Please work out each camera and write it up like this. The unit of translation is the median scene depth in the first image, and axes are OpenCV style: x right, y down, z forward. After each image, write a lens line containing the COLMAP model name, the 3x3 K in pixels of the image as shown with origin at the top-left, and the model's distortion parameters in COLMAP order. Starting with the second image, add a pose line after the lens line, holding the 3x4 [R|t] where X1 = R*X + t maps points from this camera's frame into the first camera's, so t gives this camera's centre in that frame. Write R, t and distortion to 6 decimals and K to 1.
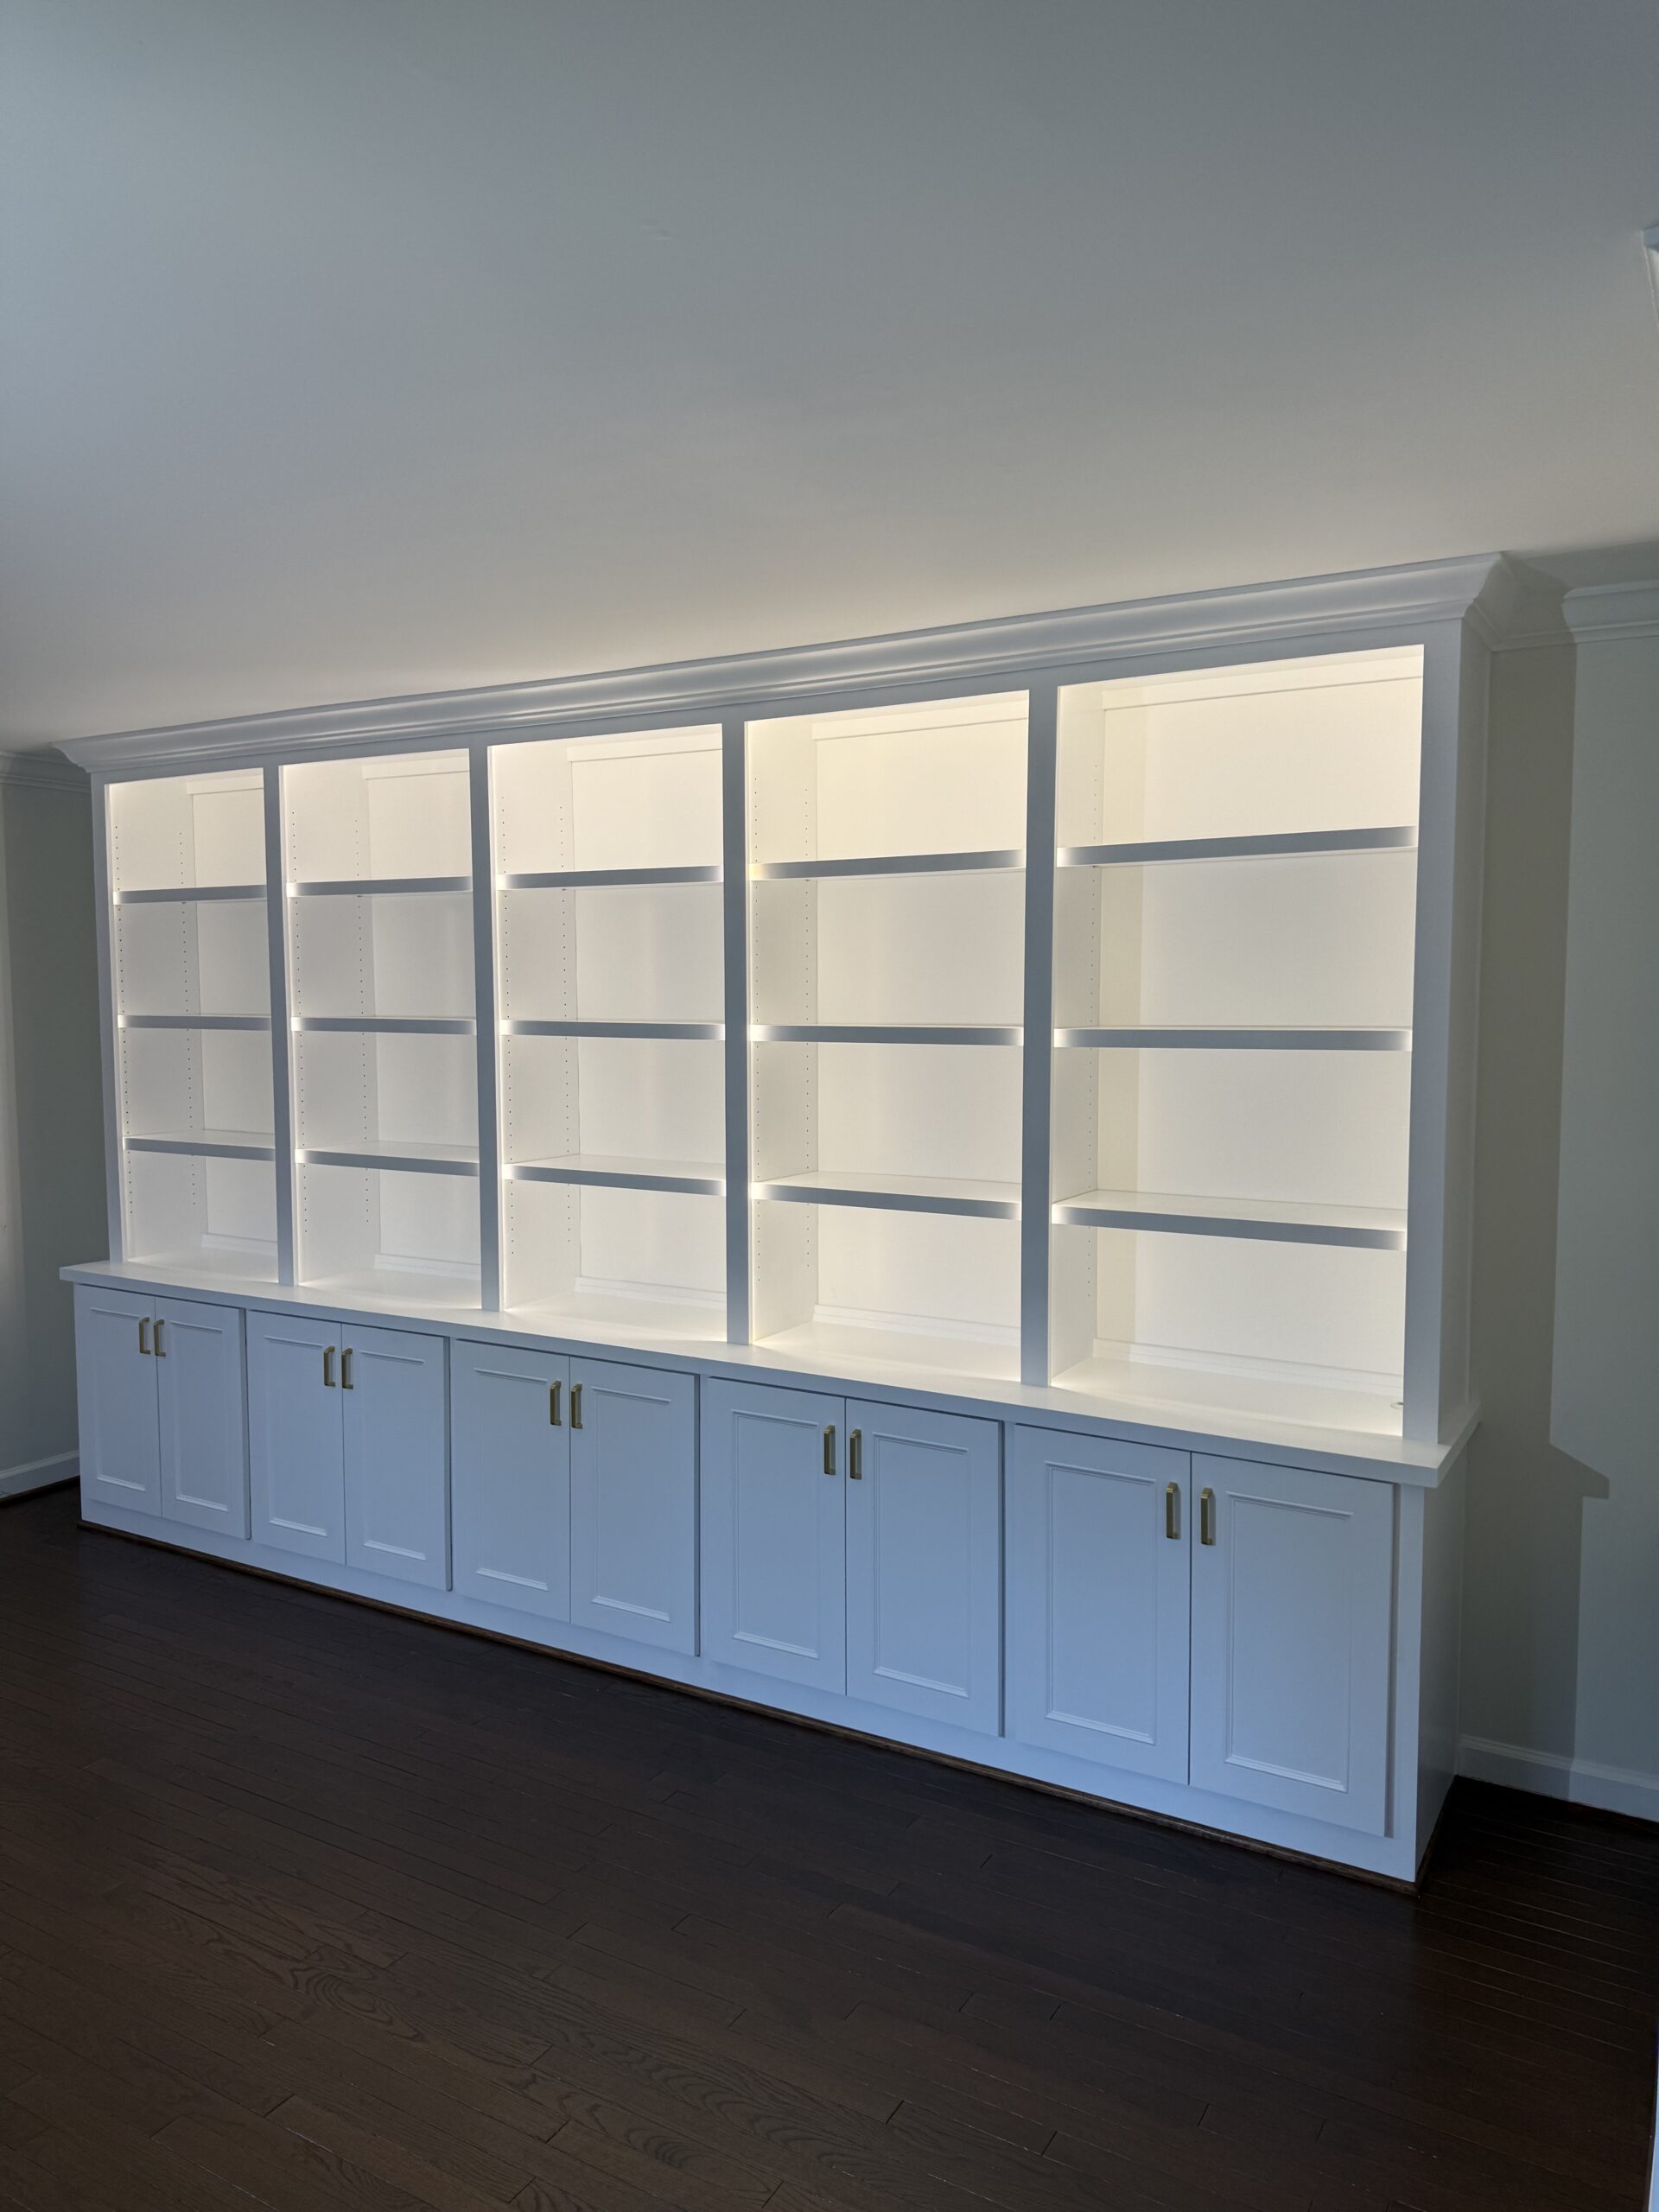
lens RADIAL K [[1696.5, 0, 824.9], [0, 1696.5, 1127.6], [0, 0, 1]] dist [0.047614, -0.040417]
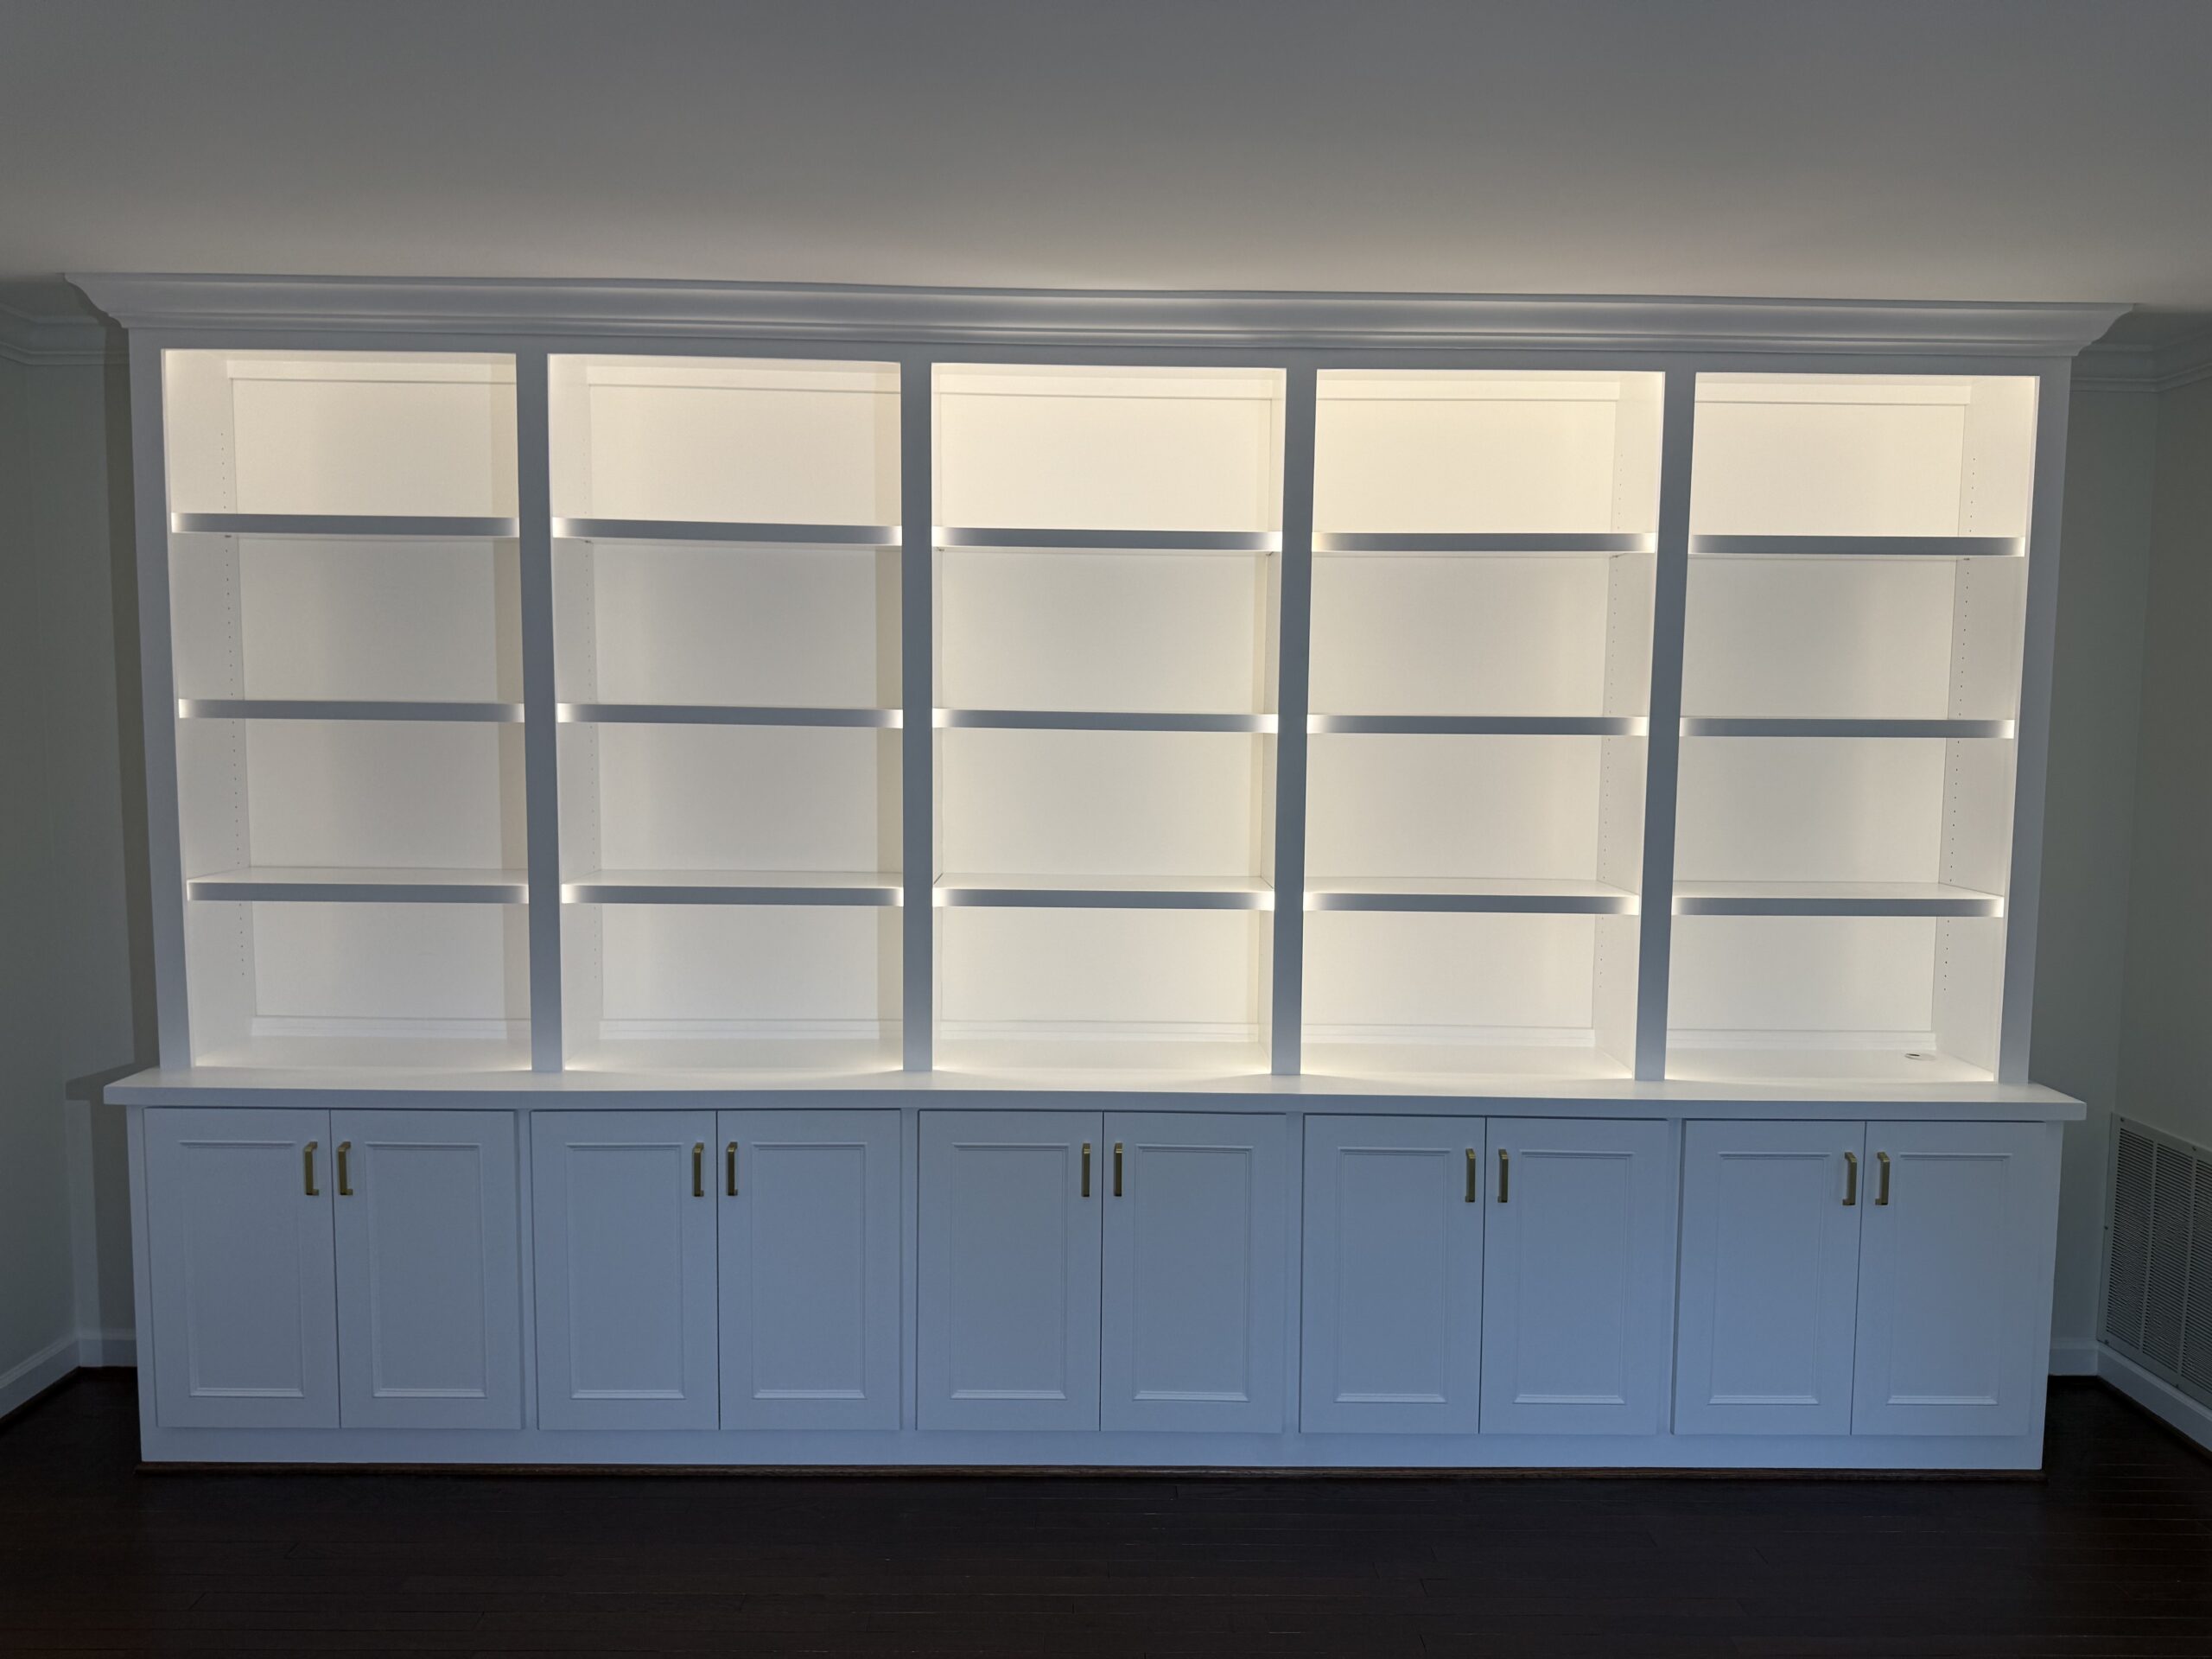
lens RADIAL K [[1567.0, 0, 1113.8], [0, 1567.0, 822.6], [0, 0, 1]] dist [0.031328, -0.035713]
pose [[0.834364, -0.041233, 0.549670, -0.470640], [0.031373, 0.999134, 0.027327, -0.023891], [-0.550321, -0.005556, 0.834935, 0.298992]]
